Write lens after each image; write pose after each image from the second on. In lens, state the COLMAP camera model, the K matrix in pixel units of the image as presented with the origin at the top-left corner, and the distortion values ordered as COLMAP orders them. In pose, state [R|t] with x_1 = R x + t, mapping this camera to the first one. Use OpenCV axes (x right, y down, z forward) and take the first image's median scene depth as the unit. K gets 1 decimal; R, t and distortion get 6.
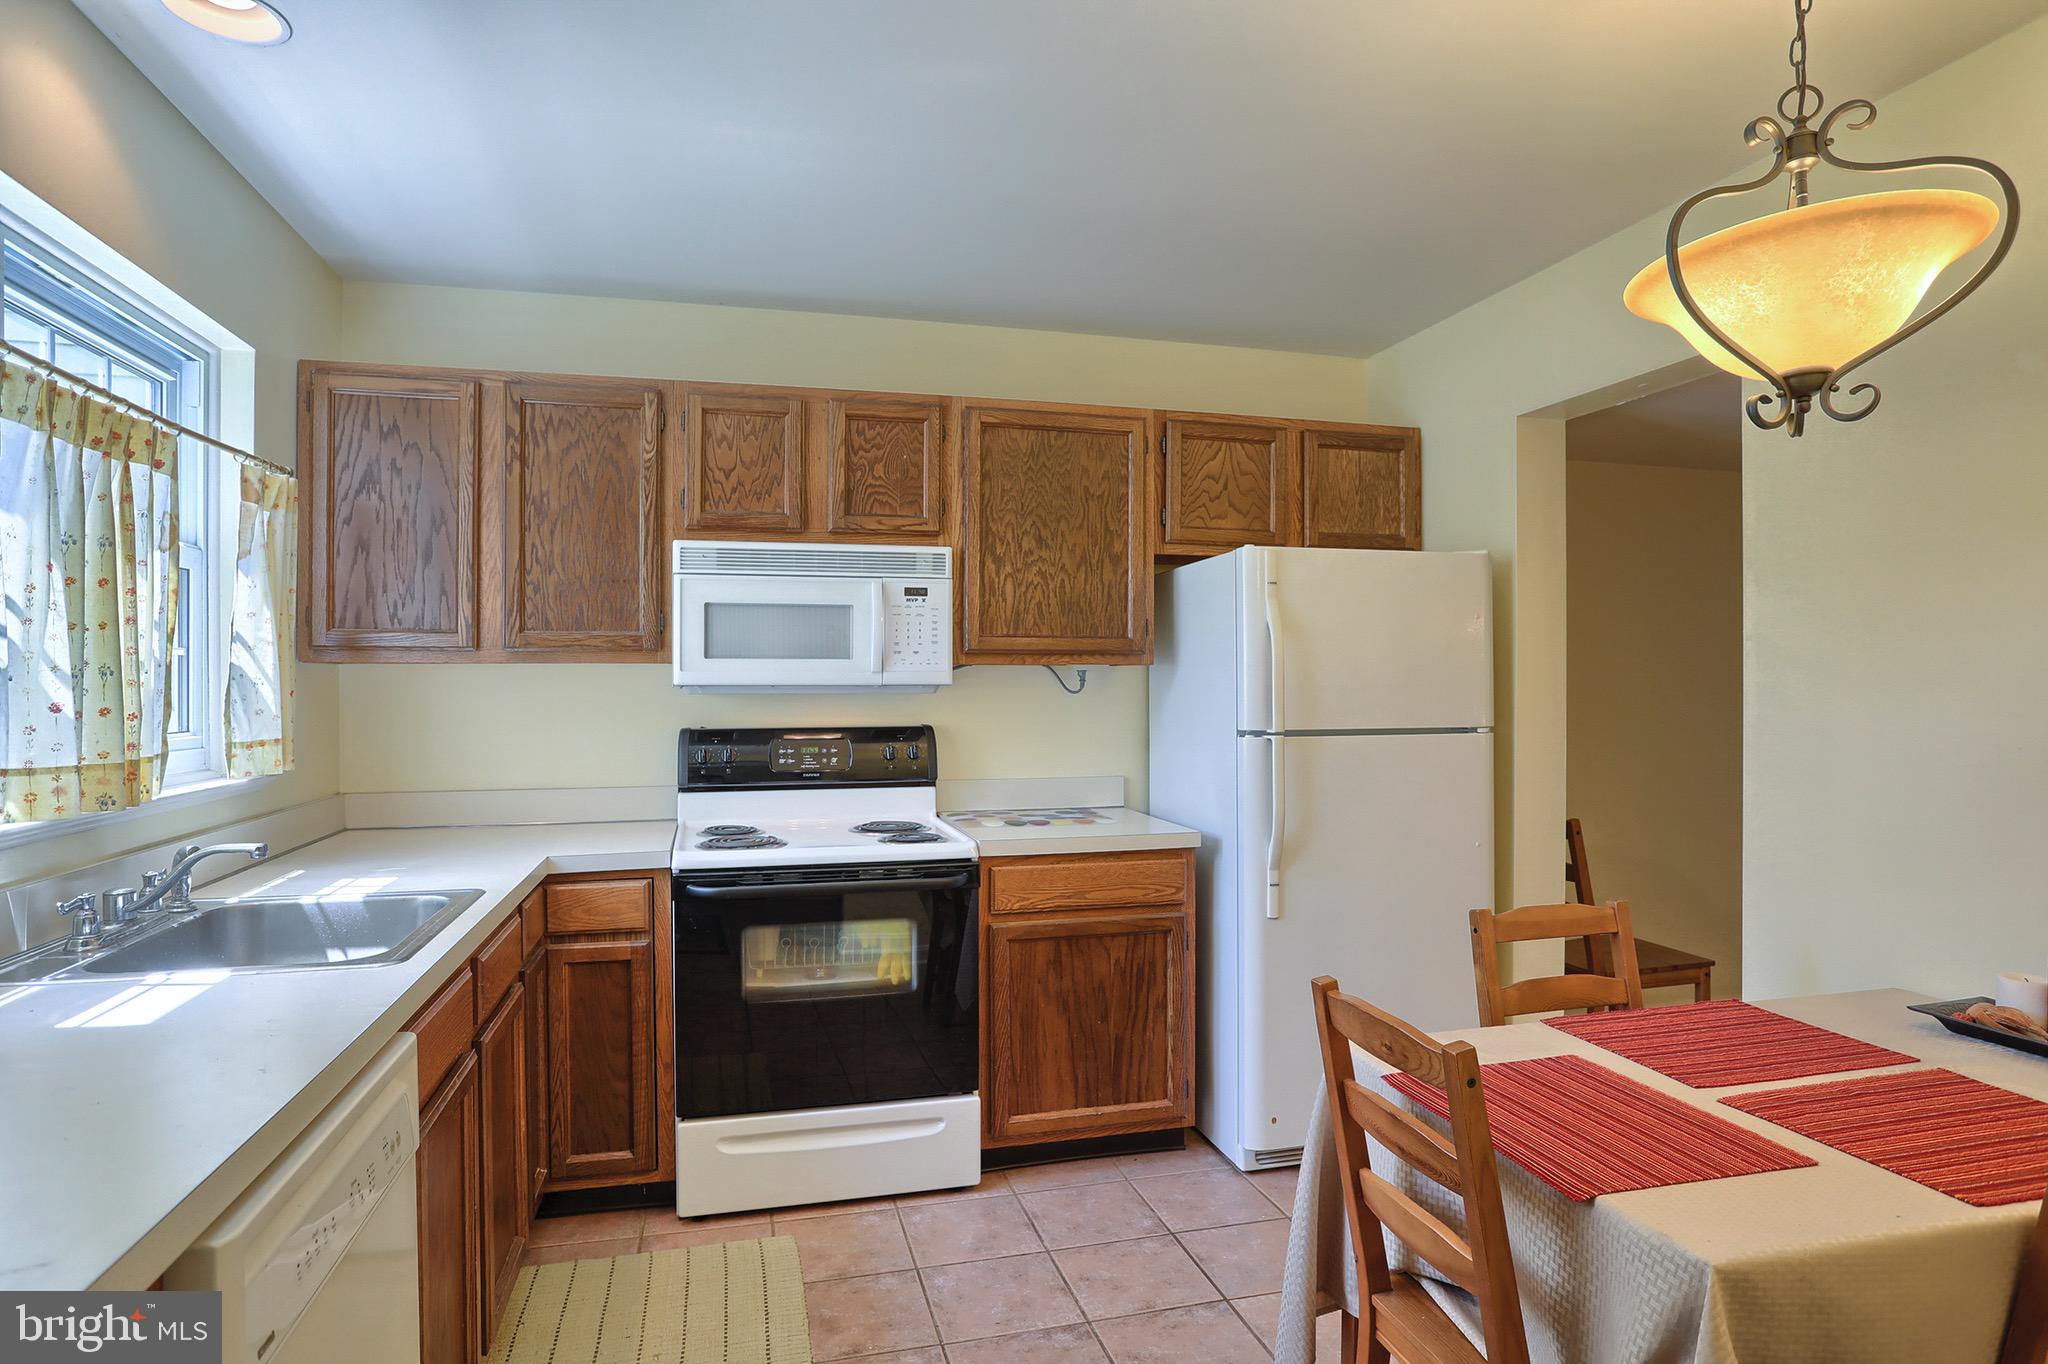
lens RADIAL K [[1128.3, 0, 1000.2], [0, 1128.3, 676.4], [0, 0, 1]] dist [-0.076511, 0.053587]
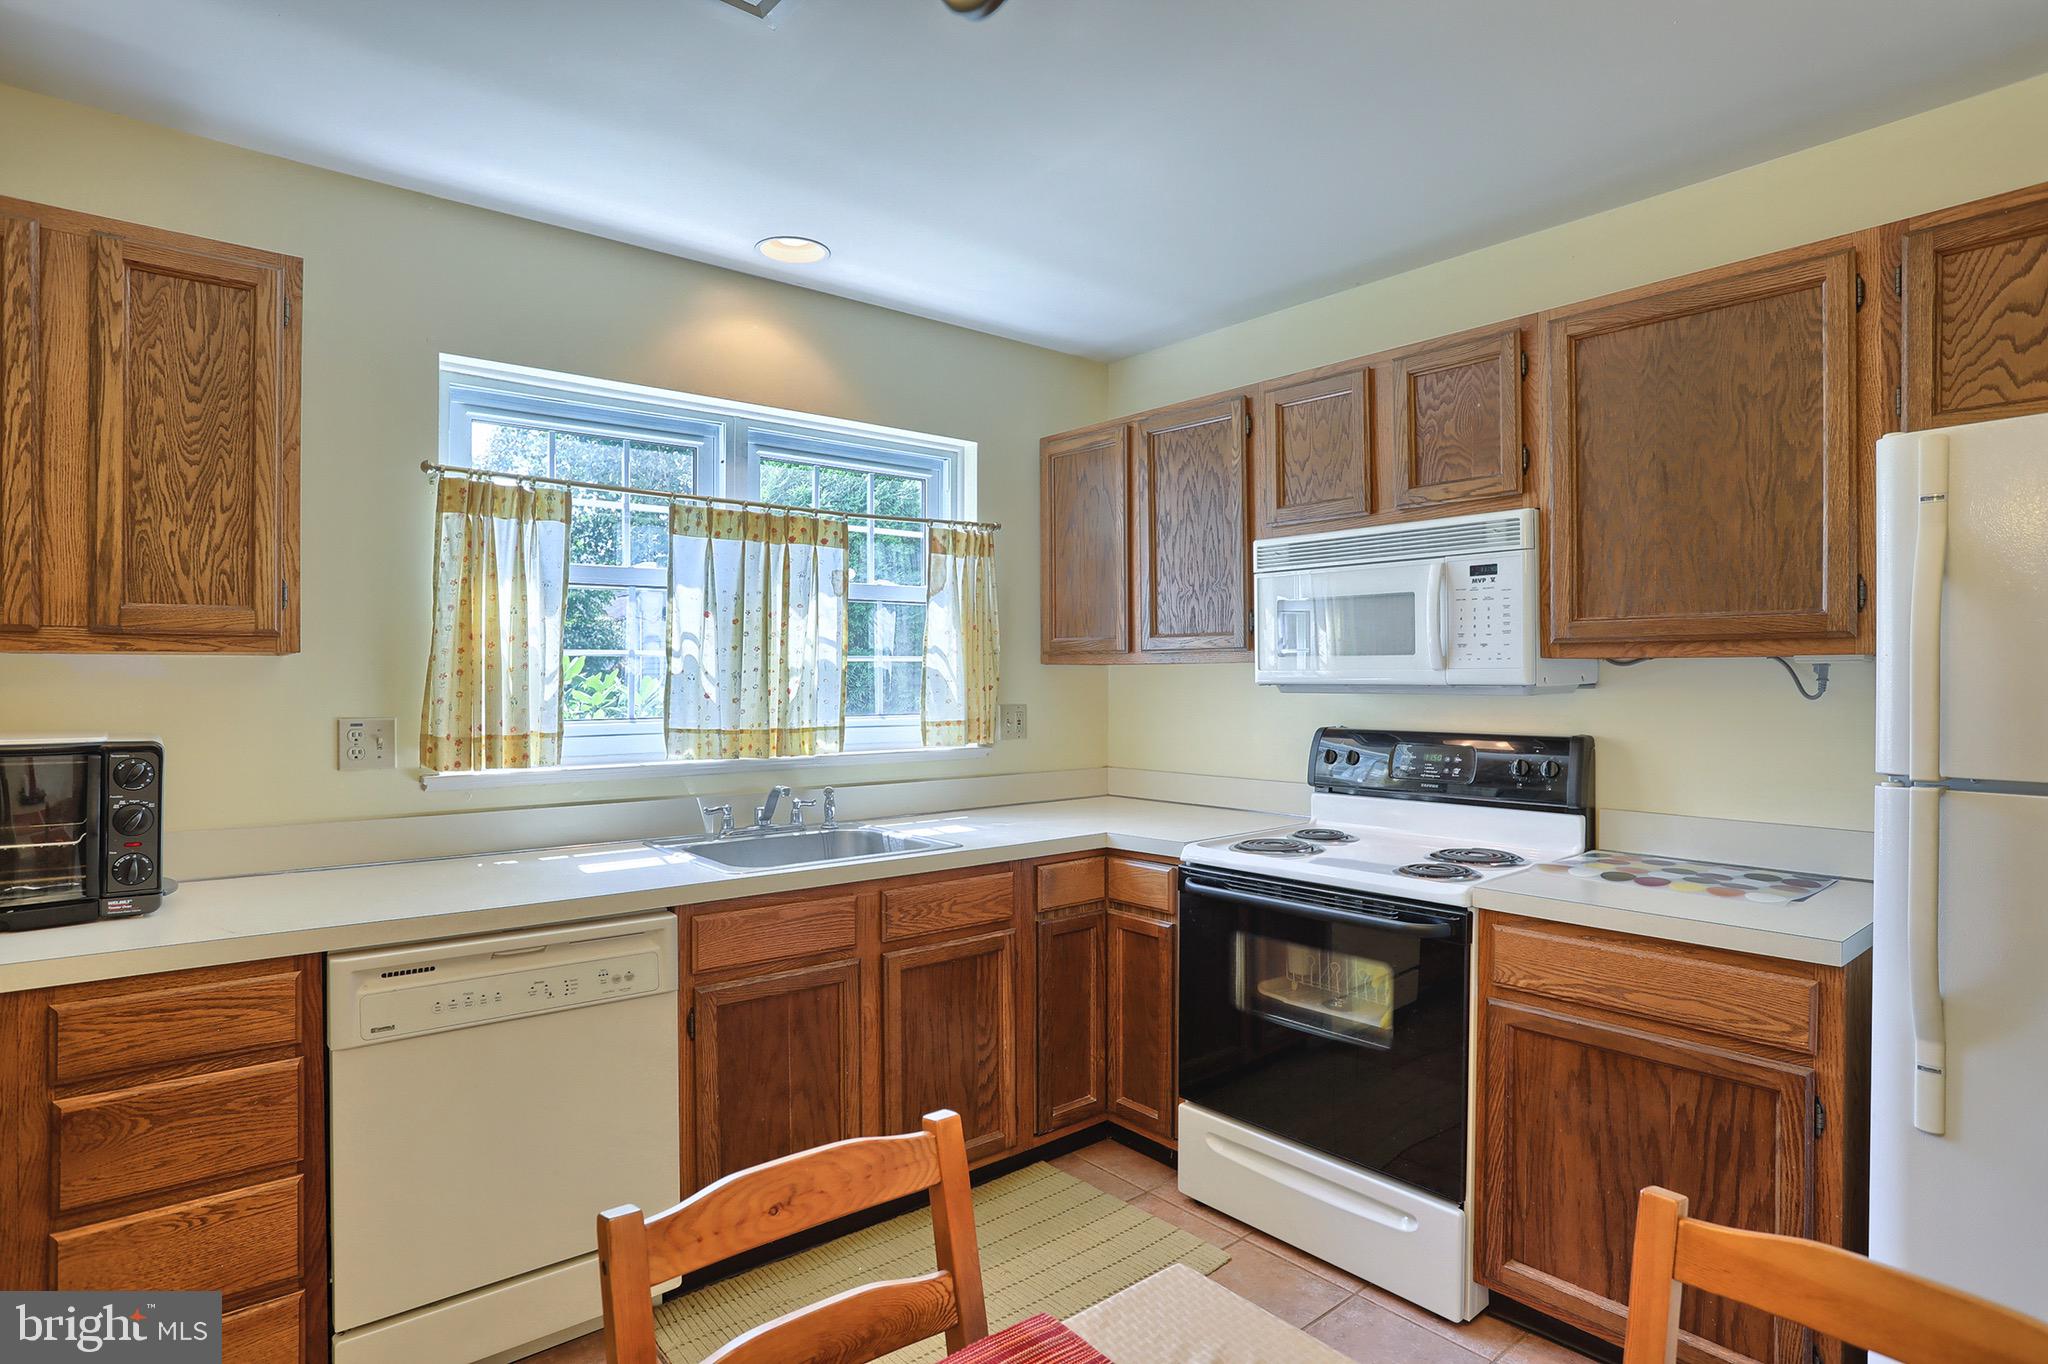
lens RADIAL K [[1064.8, 0, 1030.8], [0, 1064.8, 673.7], [0, 0, 1]] dist [-0.072284, 0.038731]
pose [[0.437563, -0.000656, -0.899188, 0.488412], [0.005288, 0.999984, 0.001843, -0.003934], [0.899172, -0.005561, 0.437560, 0.400167]]
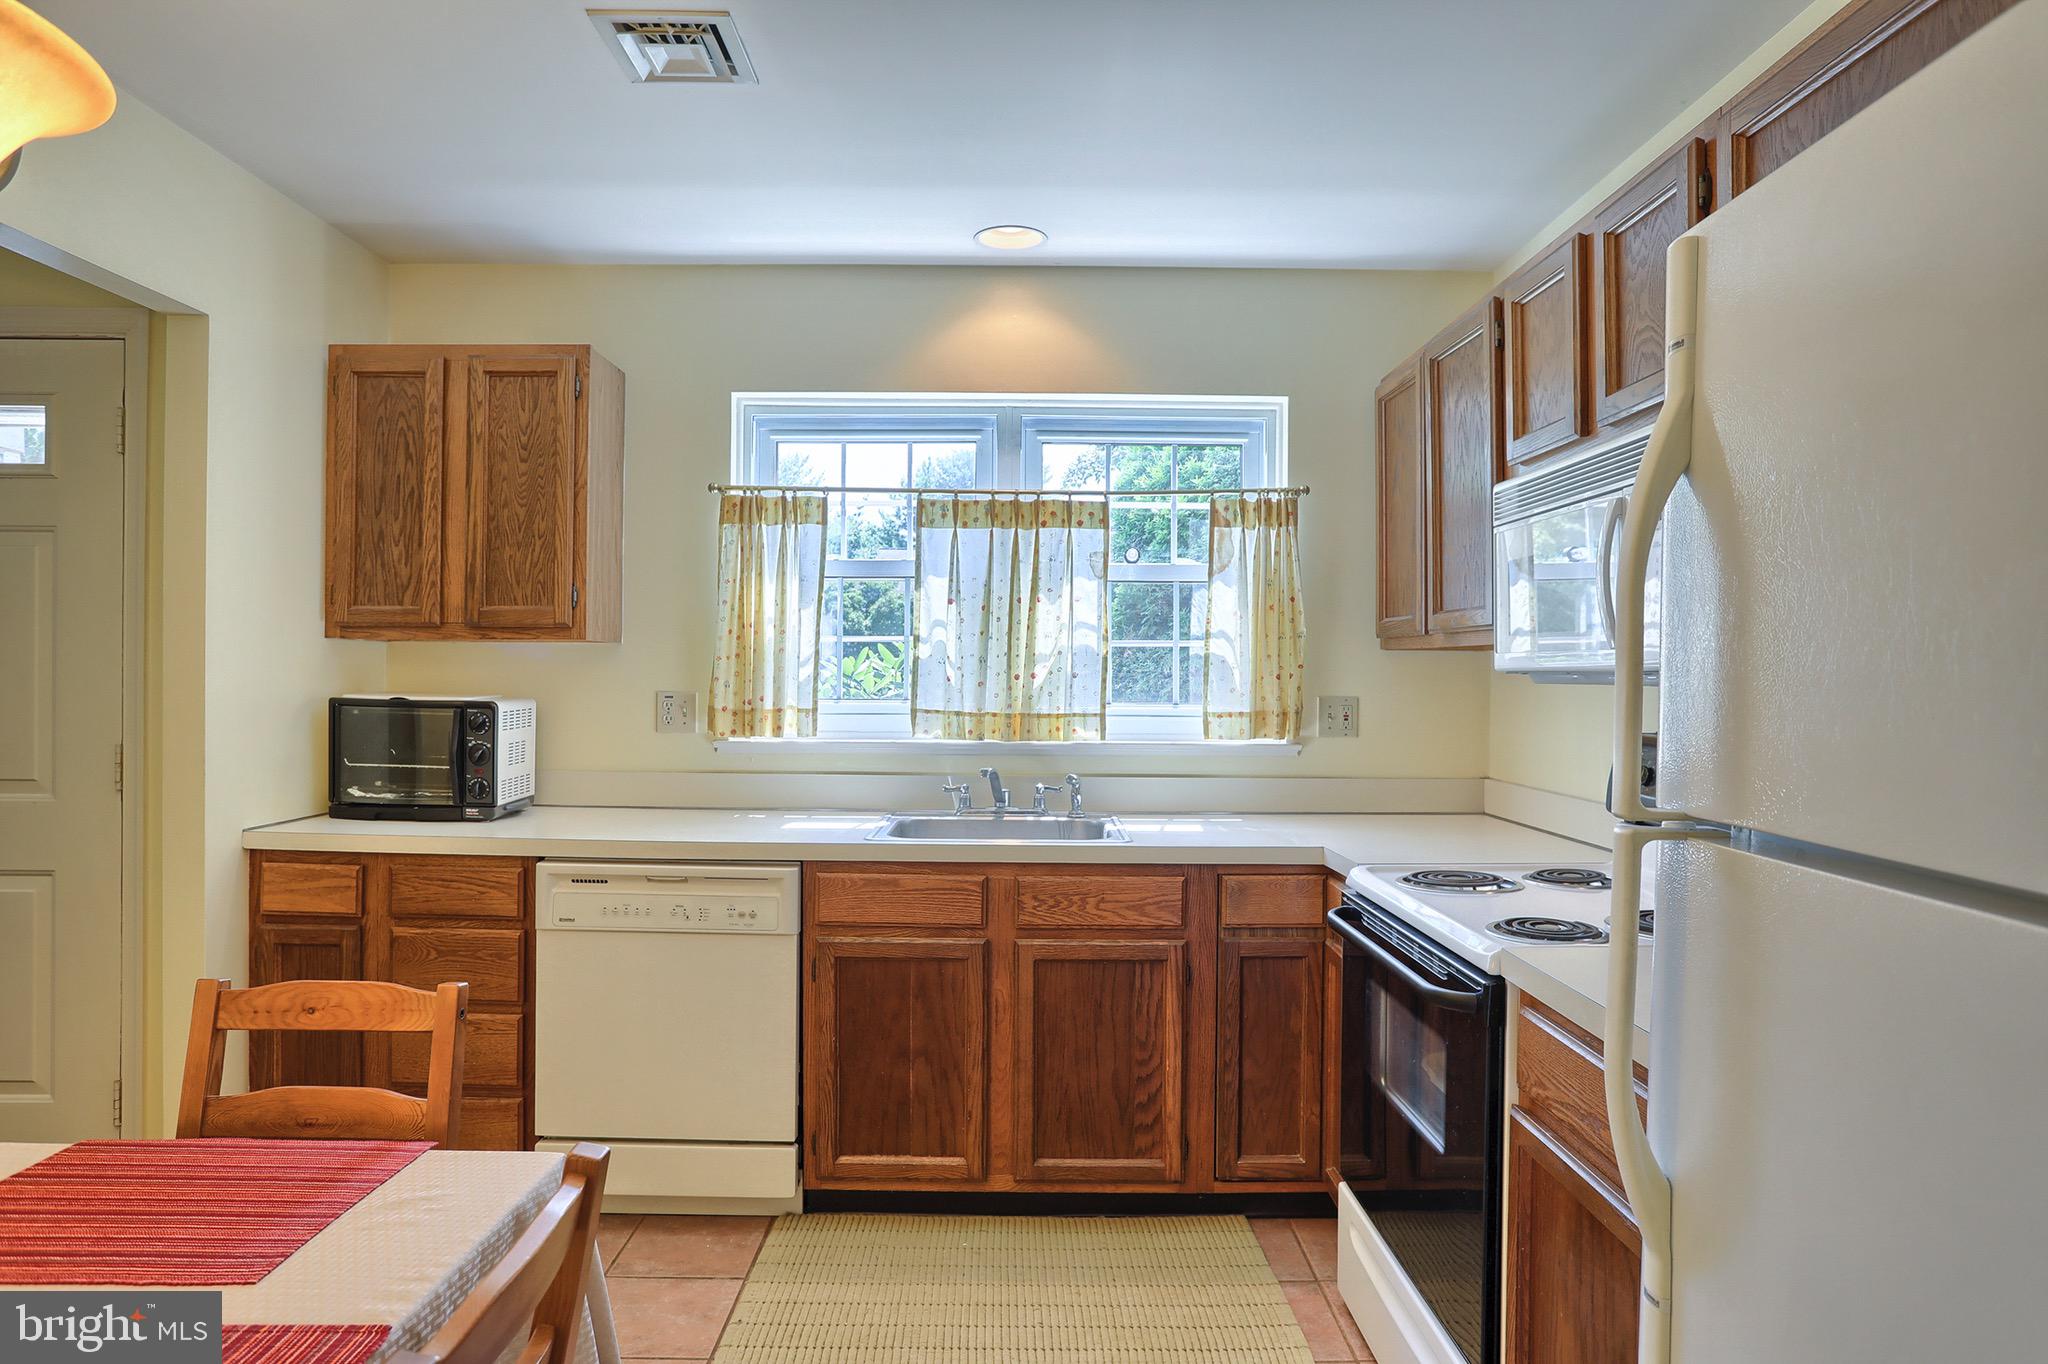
lens RADIAL K [[1247.6, 0, 1024.3], [0, 1247.6, 656.0], [0, 0, 1]] dist [-0.077035, 0.080330]
pose [[-0.231414, -0.007535, -0.972826, 0.632482], [-0.001386, 0.999972, -0.007416, 0.002928], [0.972854, -0.000368, -0.231418, 0.886321]]
